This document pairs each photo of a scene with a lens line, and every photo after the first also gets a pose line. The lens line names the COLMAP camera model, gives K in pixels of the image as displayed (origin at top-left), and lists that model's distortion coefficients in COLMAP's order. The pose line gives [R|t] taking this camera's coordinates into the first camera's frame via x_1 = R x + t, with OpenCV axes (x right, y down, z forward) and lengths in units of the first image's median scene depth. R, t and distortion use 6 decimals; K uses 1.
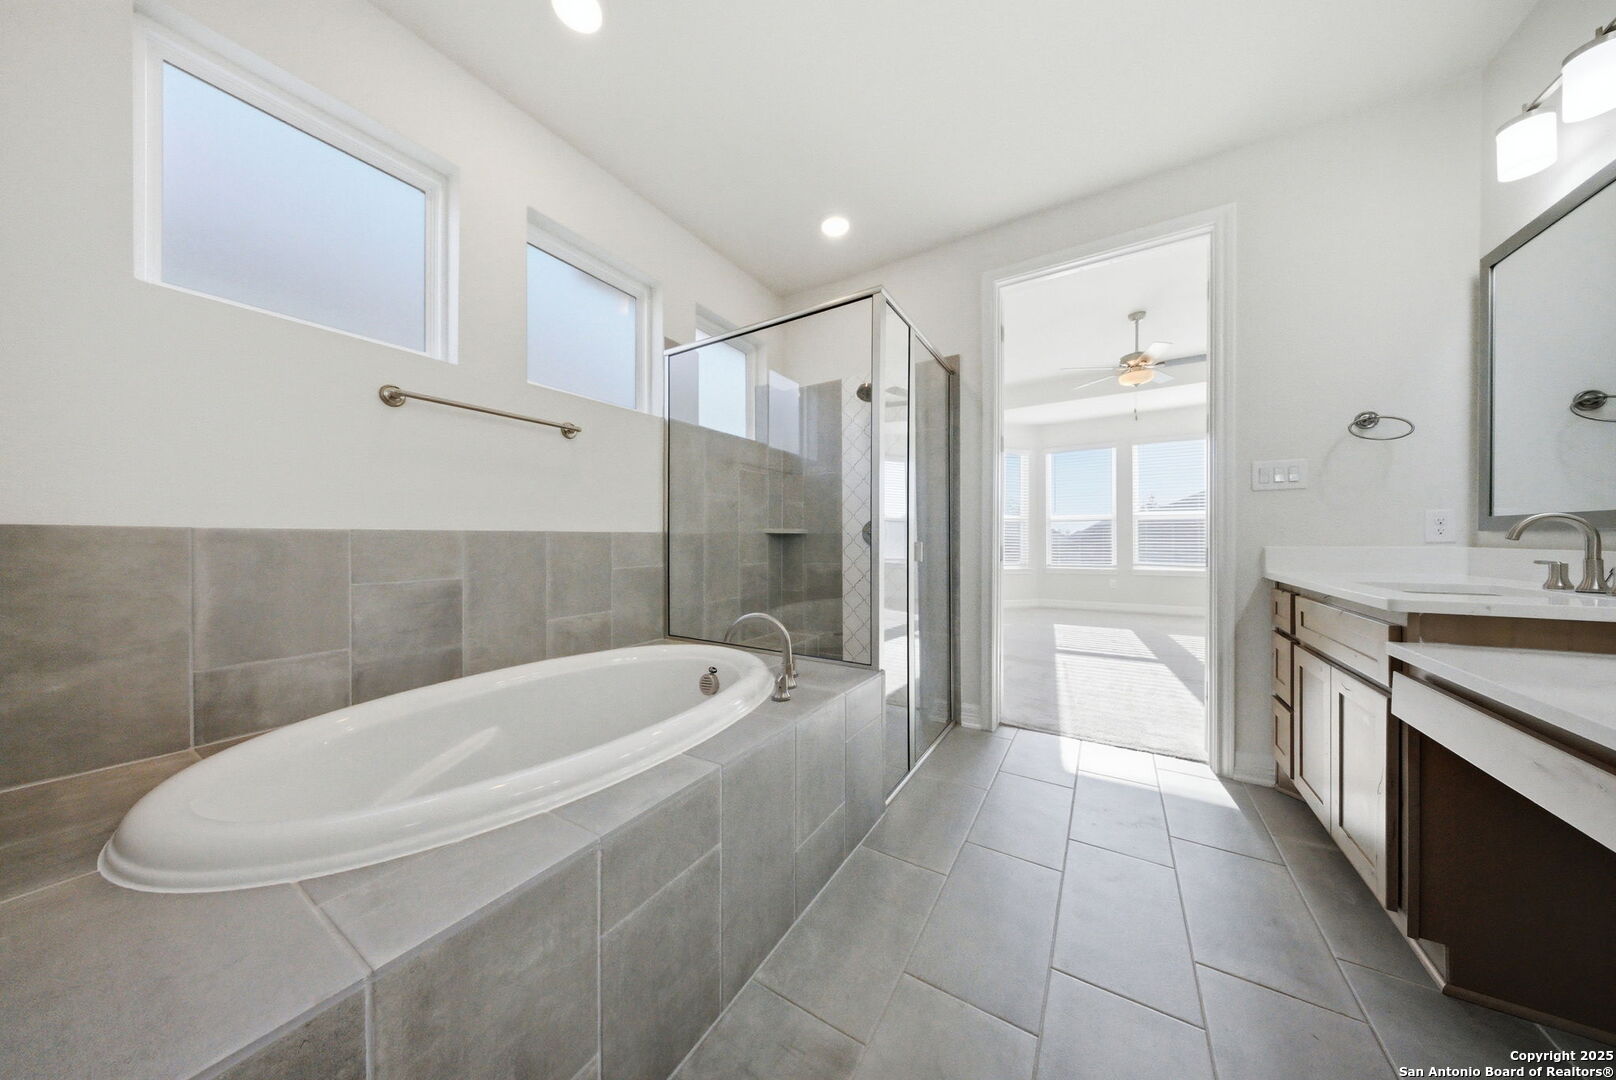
lens RADIAL K [[482.5, 0, 807.7], [0, 482.5, 541.0], [0, 0, 1]] dist [-0.004047, -0.000556]
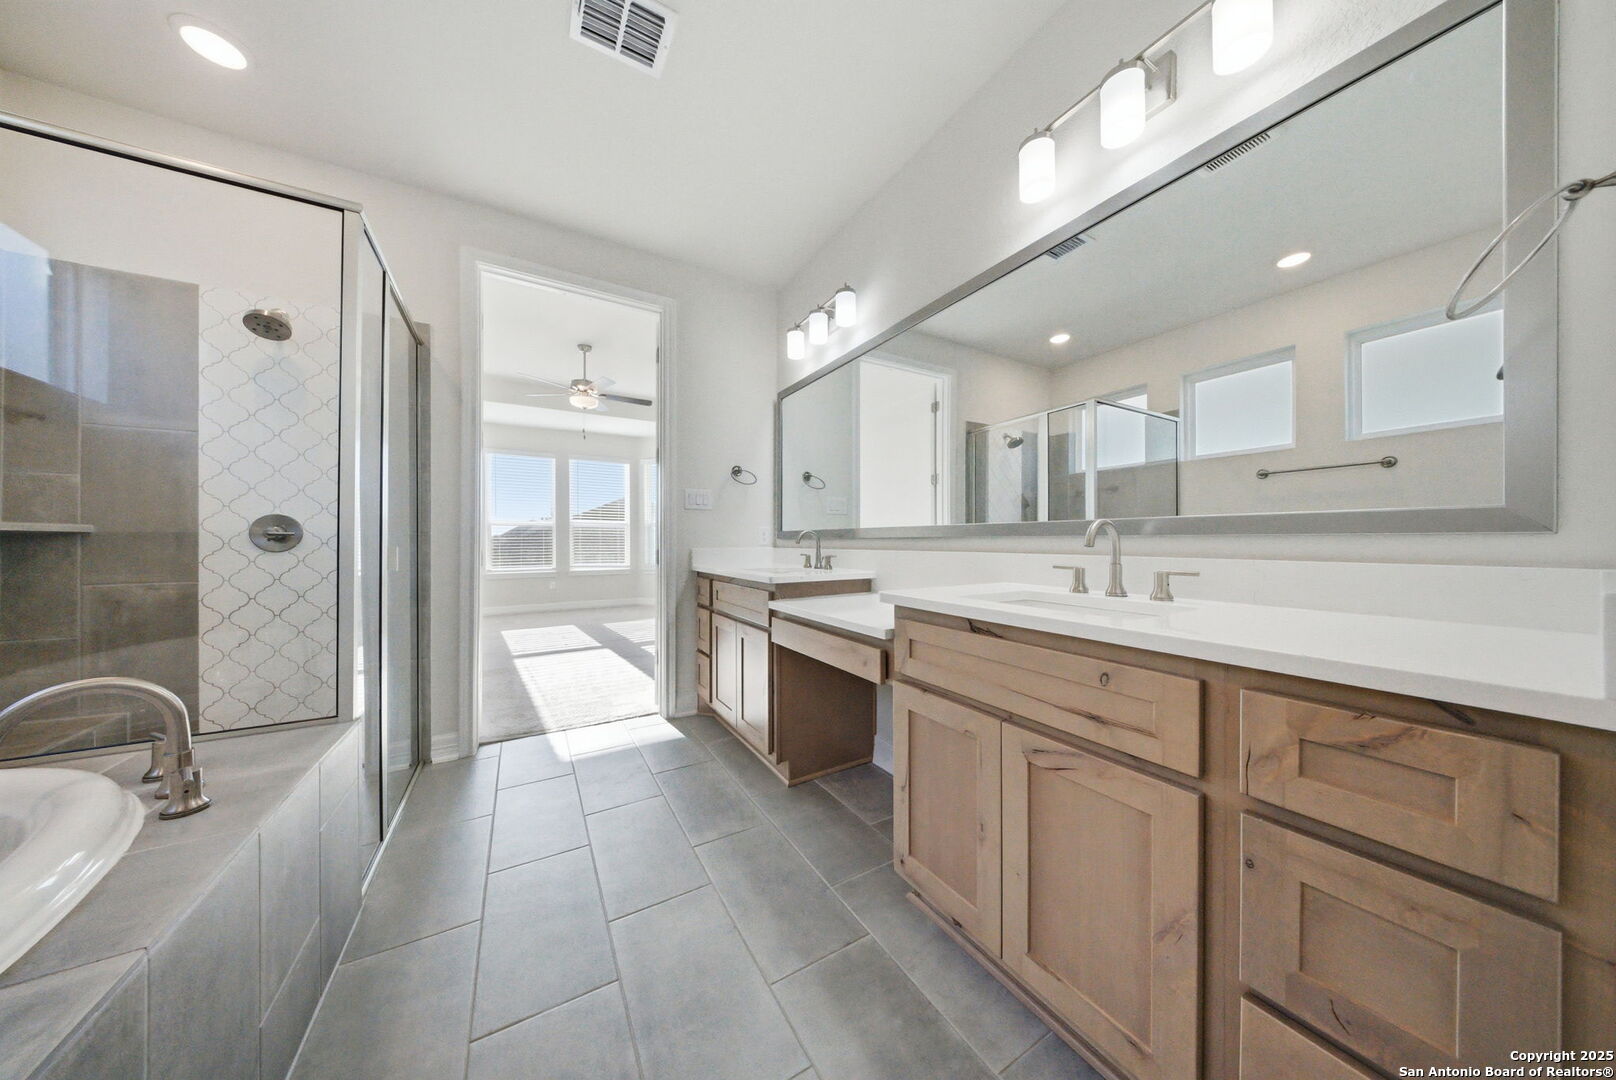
lens RADIAL K [[482.5, 0, 802.7], [0, 482.5, 540.4], [0, 0, 1]] dist [-0.004047, -0.000556]
pose [[0.458339, 0.007210, 0.888748, -0.155820], [0.002810, 0.999950, -0.009562, 0.001846], [-0.888773, 0.006880, 0.458296, 0.037697]]
